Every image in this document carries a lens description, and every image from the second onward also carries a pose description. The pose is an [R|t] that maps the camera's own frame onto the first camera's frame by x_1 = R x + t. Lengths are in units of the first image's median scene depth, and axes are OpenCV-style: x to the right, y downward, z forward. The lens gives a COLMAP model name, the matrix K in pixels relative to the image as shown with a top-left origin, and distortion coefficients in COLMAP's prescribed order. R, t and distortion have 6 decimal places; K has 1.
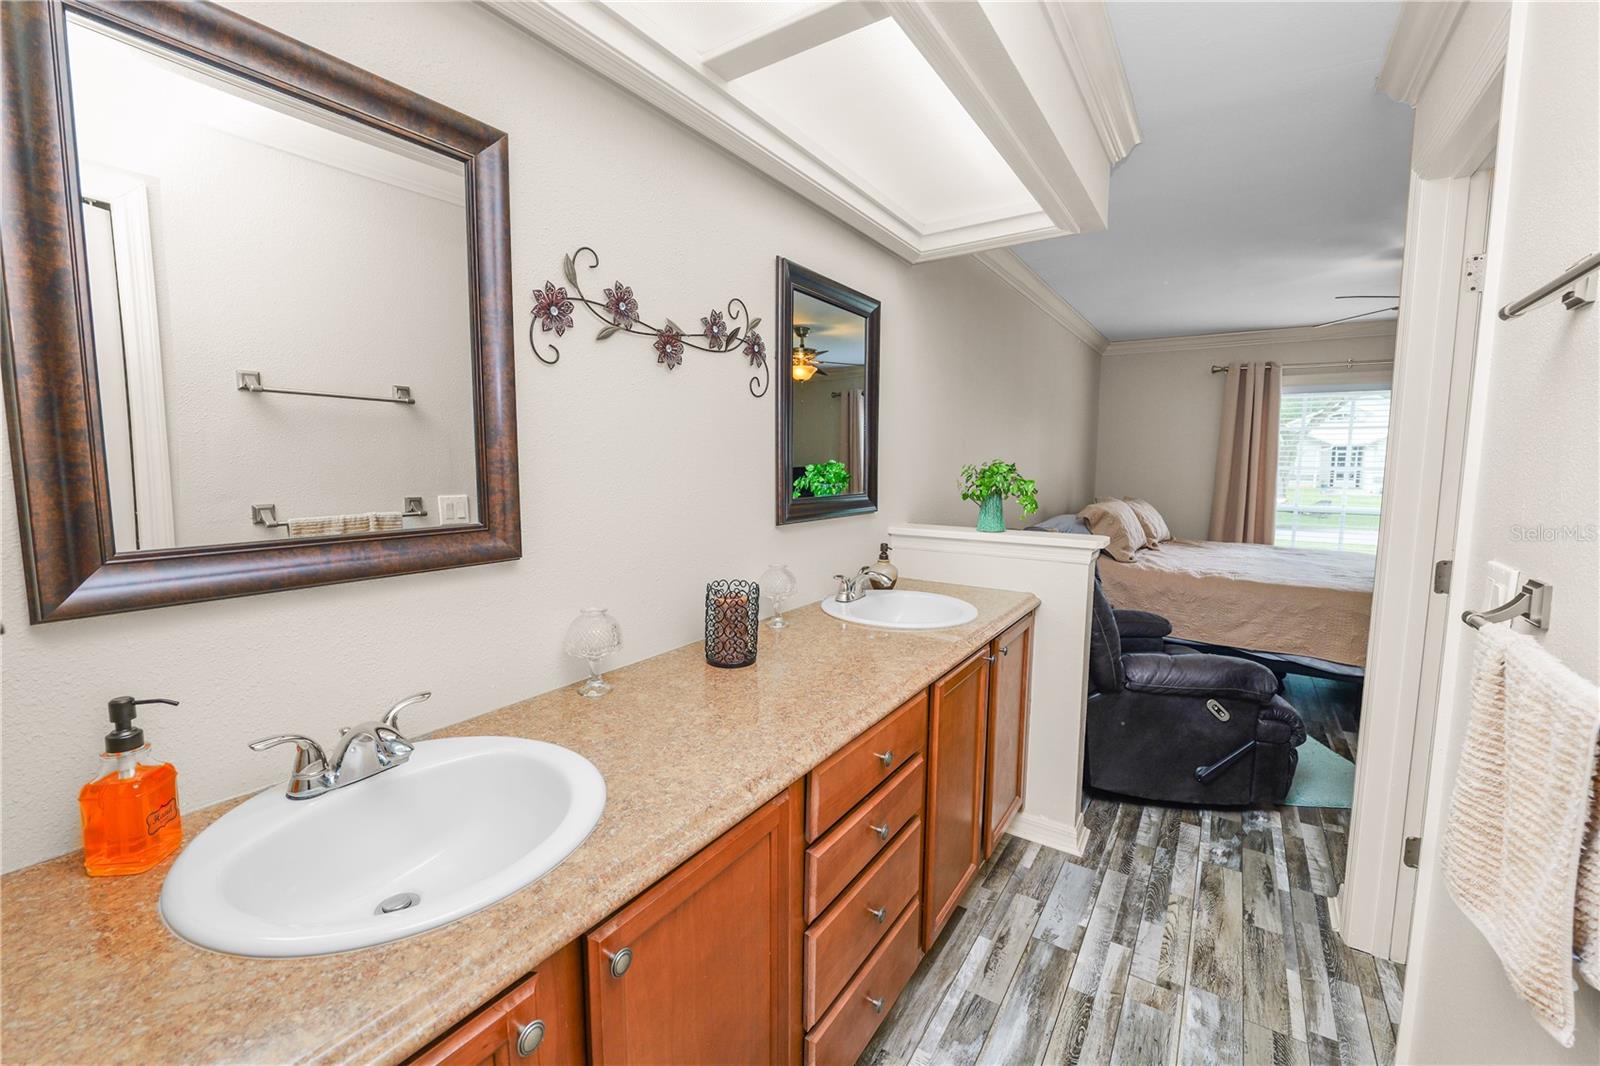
lens RADIAL K [[651.5, 0, 785.7], [0, 651.5, 522.4], [0, 0, 1]] dist [-0.013914, 0.001216]
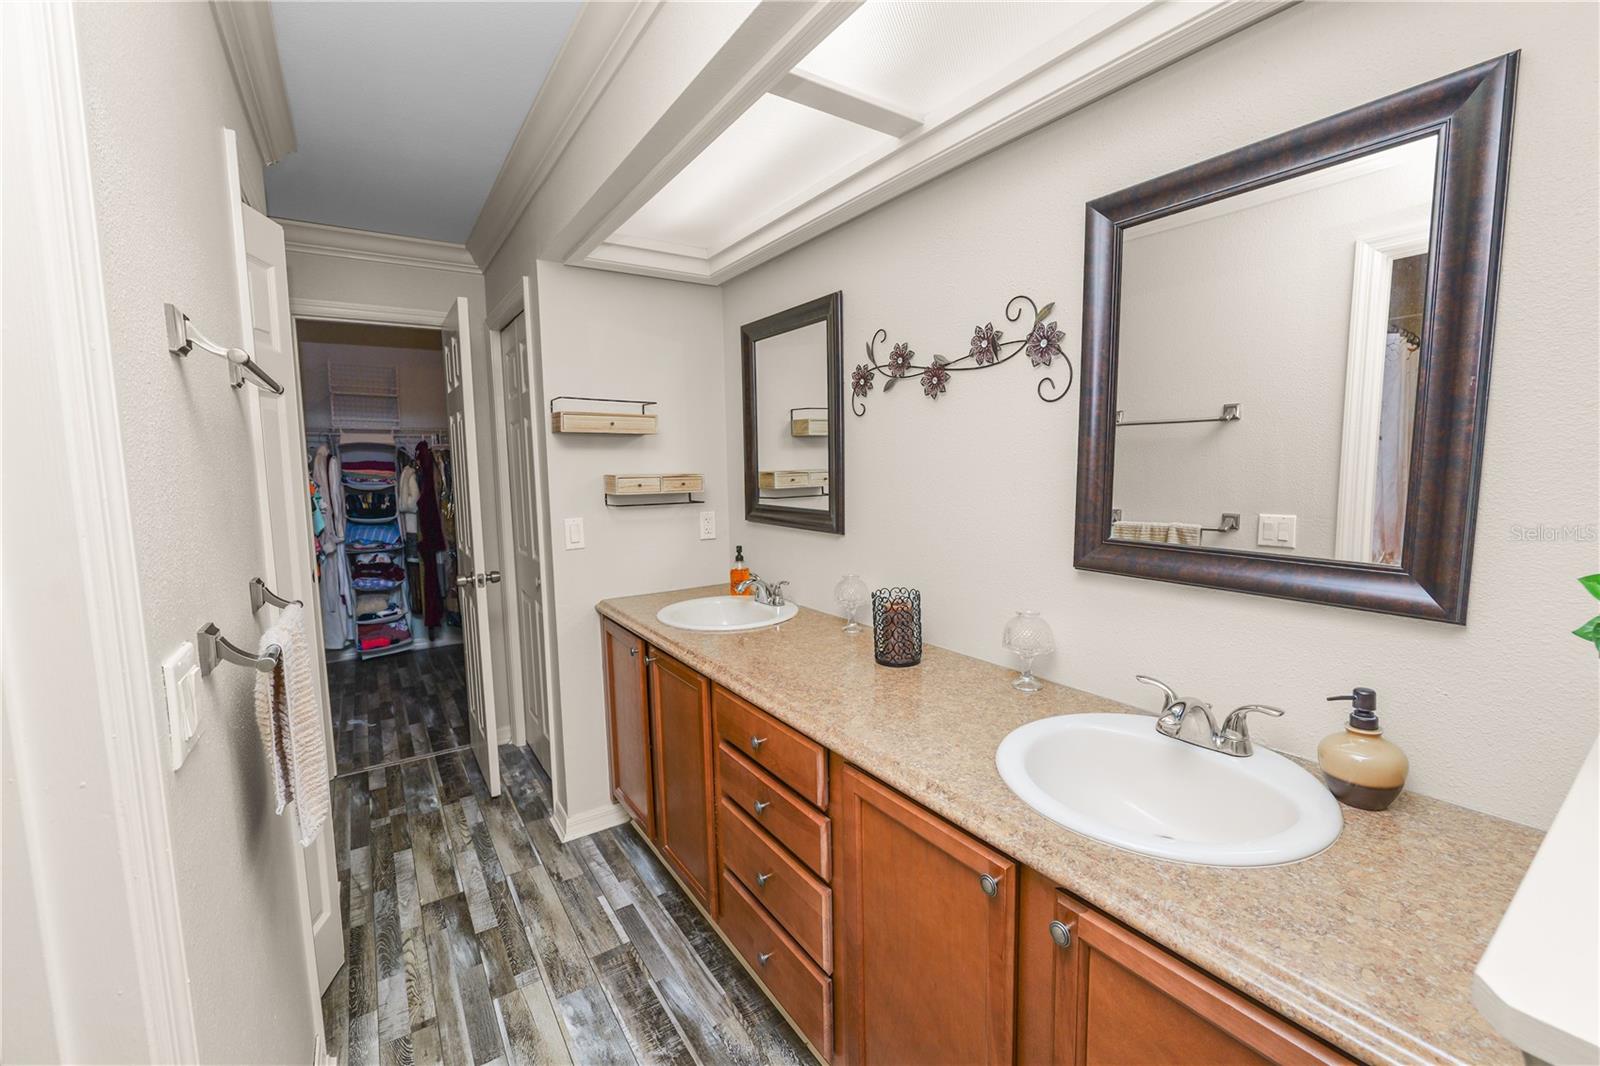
lens RADIAL K [[651.5, 0, 795.1], [0, 651.5, 527.7], [0, 0, 1]] dist [-0.013914, 0.001216]
pose [[-0.372714, 0.080519, -0.924446, 0.998571], [-0.094414, 0.987768, 0.124100, -0.134182], [0.923131, 0.133534, -0.360552, 1.240148]]
